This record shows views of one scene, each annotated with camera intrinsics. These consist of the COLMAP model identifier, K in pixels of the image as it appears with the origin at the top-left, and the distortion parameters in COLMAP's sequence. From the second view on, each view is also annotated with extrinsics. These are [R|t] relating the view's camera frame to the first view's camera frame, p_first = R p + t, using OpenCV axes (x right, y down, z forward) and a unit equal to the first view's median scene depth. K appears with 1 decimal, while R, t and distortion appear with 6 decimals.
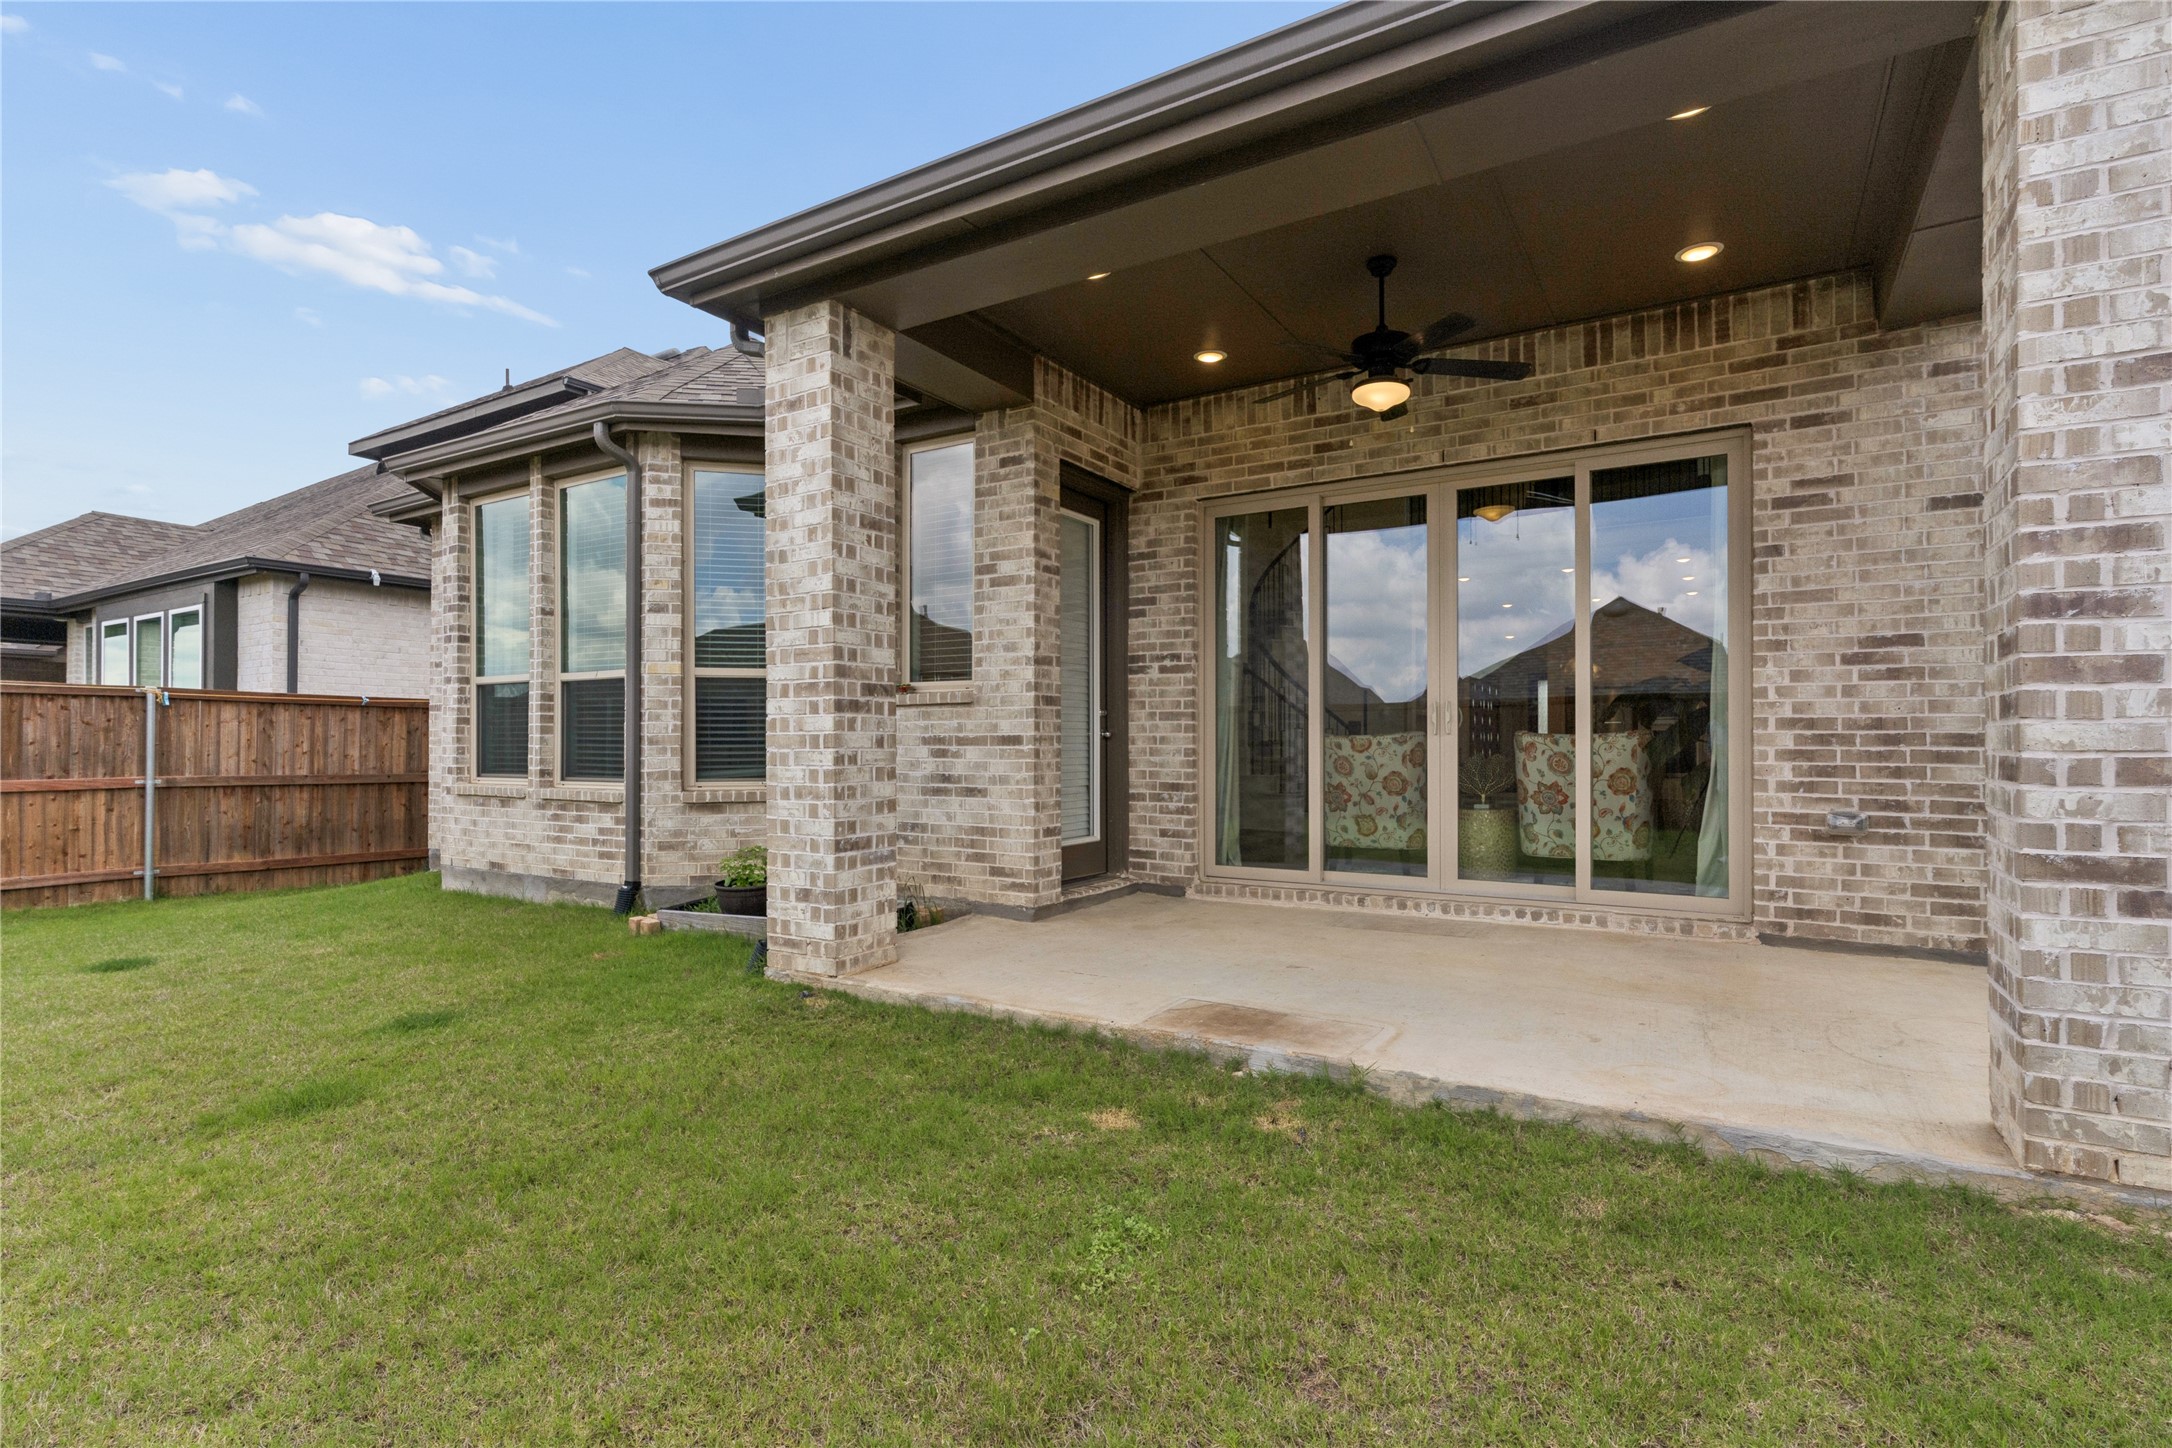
lens RADIAL K [[1054.3, 0, 1079.0], [0, 1054.3, 741.6], [0, 0, 1]] dist [0.001745, -0.000284]
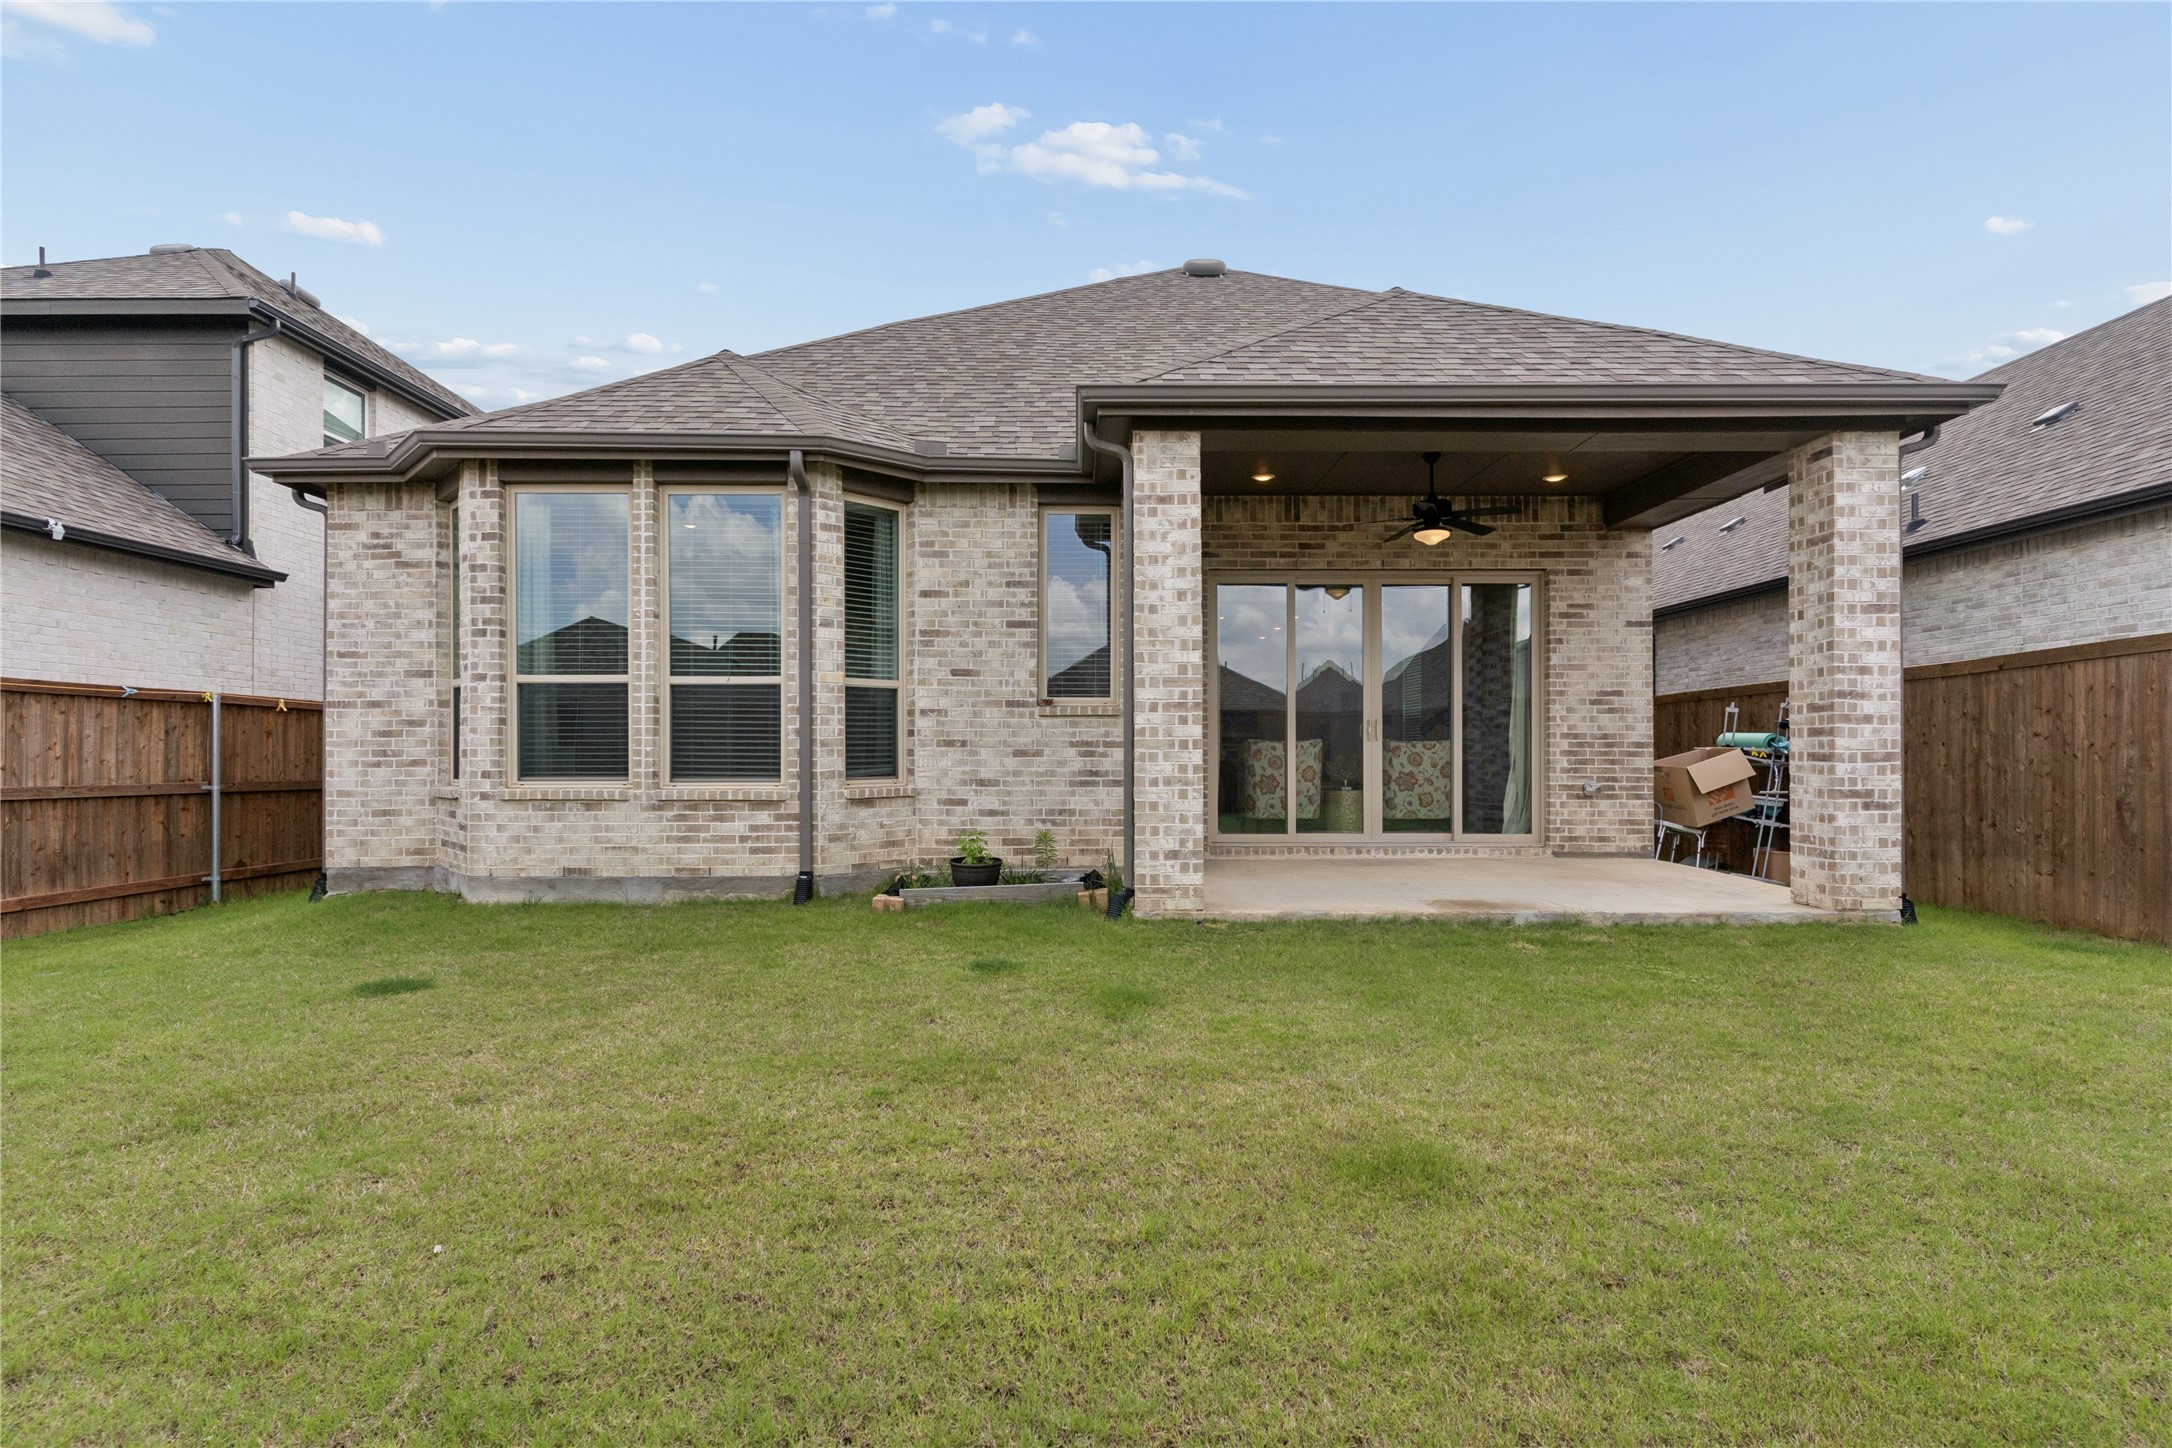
lens RADIAL K [[1051.5, 0, 1083.8], [0, 1051.5, 753.1], [0, 0, 1]] dist [-0.000835, 0.000114]
pose [[0.845613, -0.001867, 0.533794, -0.851455], [-0.002066, 0.999975, 0.006770, 0.001637], [-0.533793, -0.006828, 0.845588, -0.083639]]
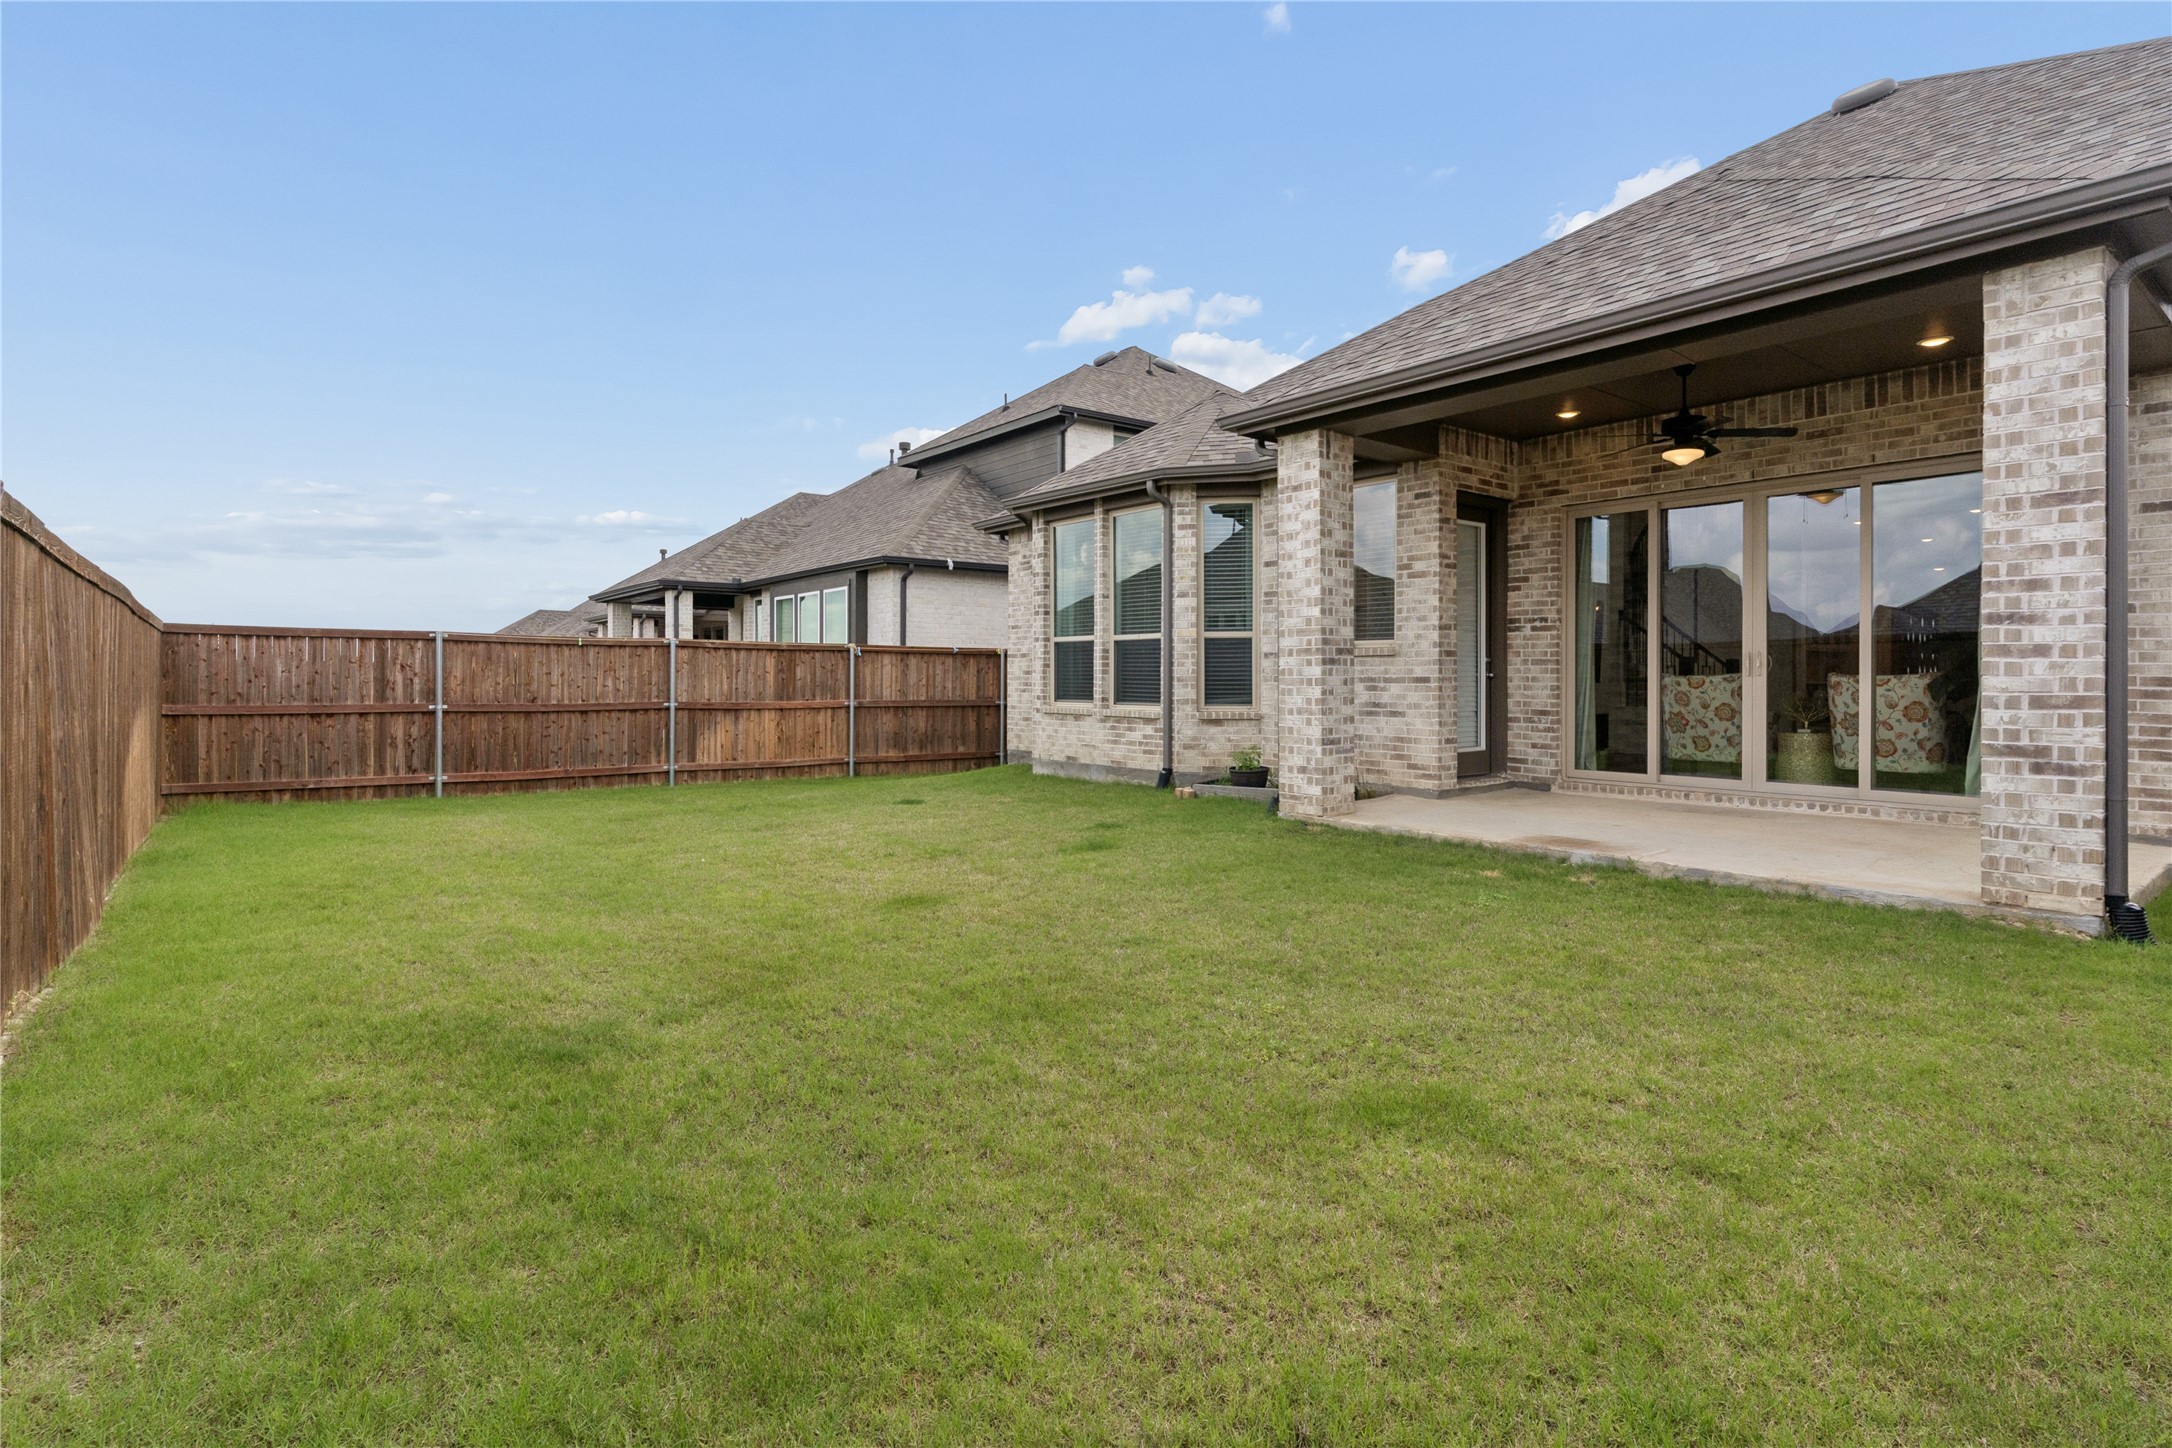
lens RADIAL K [[1067.1, 0, 1071.9], [0, 1067.1, 682.3], [0, 0, 1]] dist [0.003341, -0.000047]
pose [[0.938459, 0.002011, -0.345384, -0.007023], [0.001036, 0.999962, 0.008636, -0.011413], [0.345389, -0.008462, 0.938422, -0.611088]]
